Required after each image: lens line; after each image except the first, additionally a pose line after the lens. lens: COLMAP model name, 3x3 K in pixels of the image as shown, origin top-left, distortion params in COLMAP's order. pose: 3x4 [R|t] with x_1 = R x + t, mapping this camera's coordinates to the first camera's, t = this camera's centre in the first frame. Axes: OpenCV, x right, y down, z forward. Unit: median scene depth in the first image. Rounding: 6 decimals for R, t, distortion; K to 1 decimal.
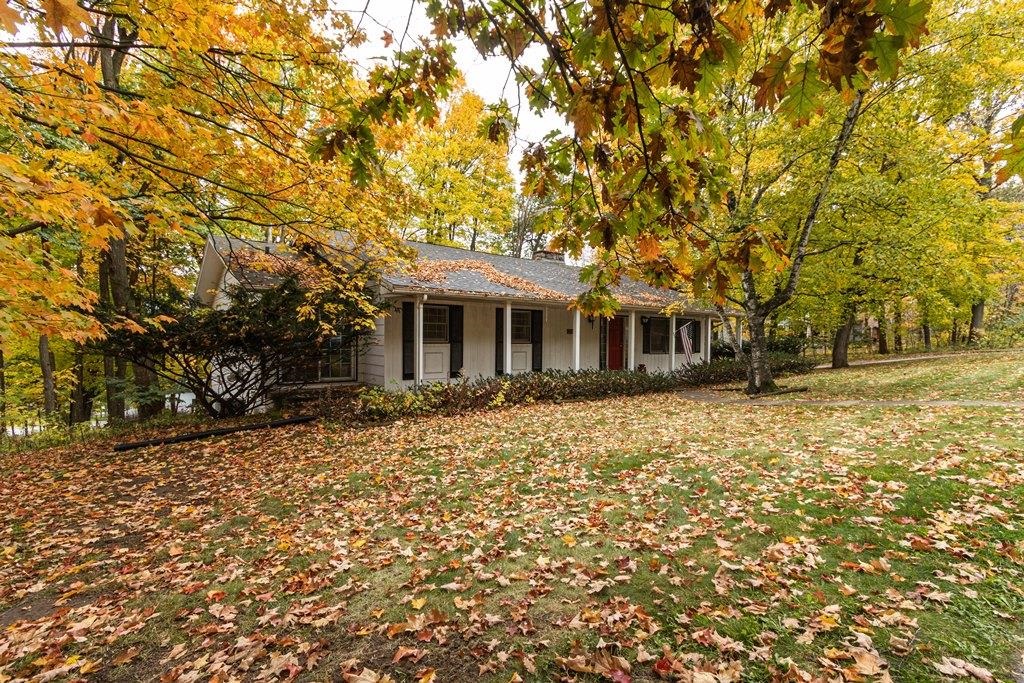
lens RADIAL K [[580.6, 0, 512.0], [0, 580.6, 341.5], [0, 0, 1]] dist [0.007117, 0.000212]
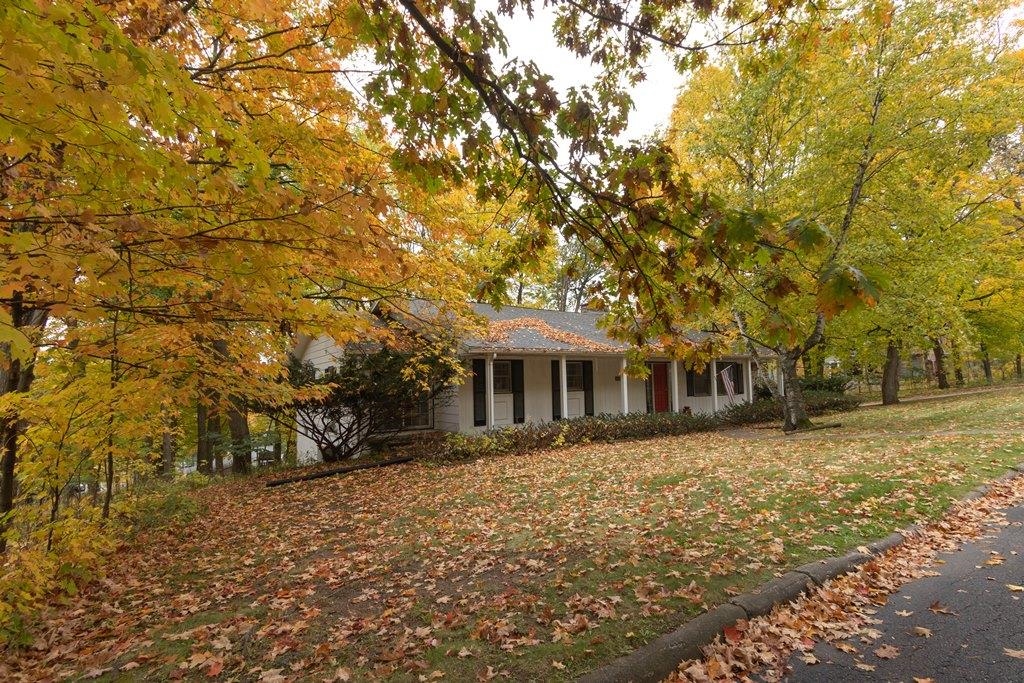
lens RADIAL K [[580.6, 0, 512.0], [0, 580.6, 341.5], [0, 0, 1]] dist [0.007117, 0.000212]
pose [[0.996336, -0.038856, -0.076184, -0.021224], [0.032639, 0.996162, -0.081221, -0.006556], [0.079048, 0.078437, 0.993780, -0.180682]]
